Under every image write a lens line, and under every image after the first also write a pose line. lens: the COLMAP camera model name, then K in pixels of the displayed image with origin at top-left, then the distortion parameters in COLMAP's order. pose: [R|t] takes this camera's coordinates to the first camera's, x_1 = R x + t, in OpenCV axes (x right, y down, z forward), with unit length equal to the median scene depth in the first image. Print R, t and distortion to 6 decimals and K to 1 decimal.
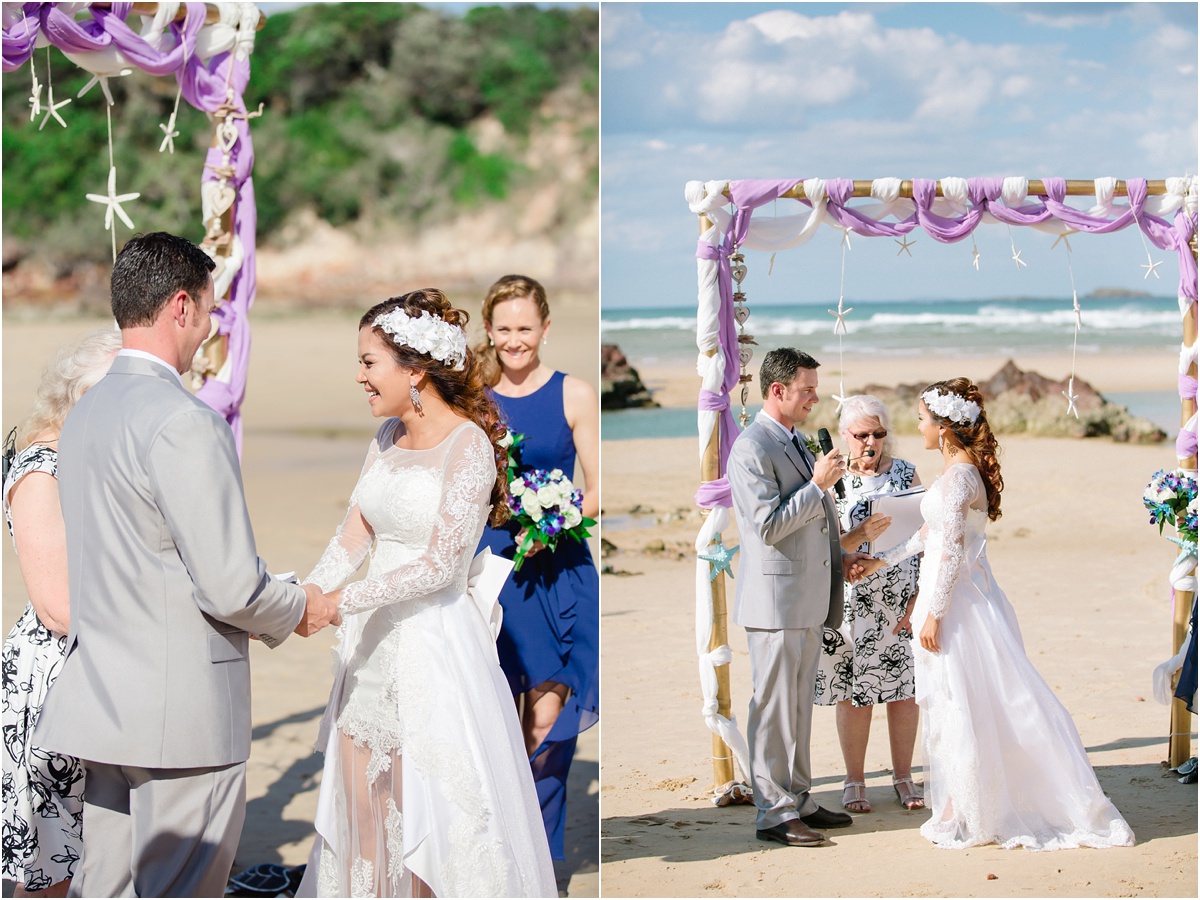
lens RADIAL K [[2851.5, 0, 600.0], [0, 2851.5, 450.0], [0, 0, 1]] dist [-0.276513, -0.135624]
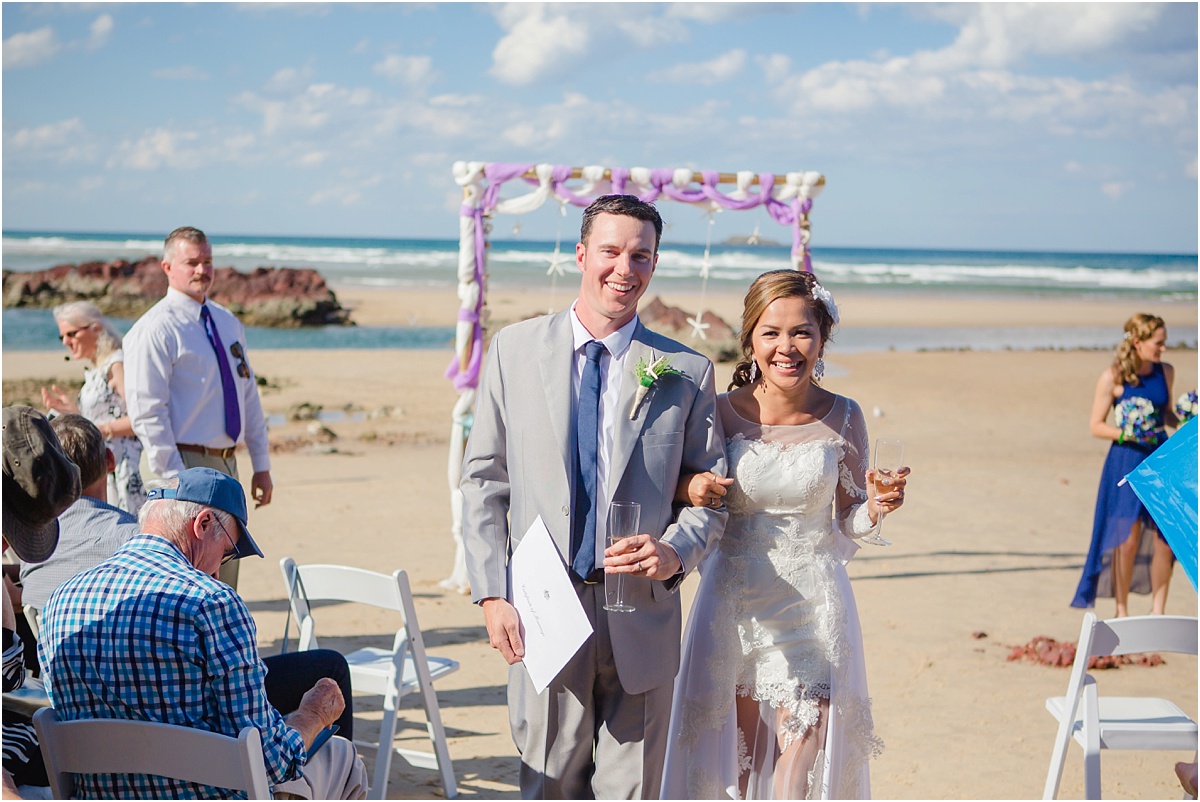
lens RADIAL K [[1694.9, 0, 600.0], [0, 1694.9, 401.0], [0, 0, 1]] dist [0.140924, 0.008763]
pose [[0.994737, 0.033995, 0.096654, 0.024836], [-0.037300, 0.998772, 0.032592, -0.004639], [-0.095427, -0.036026, 0.994784, 0.134948]]
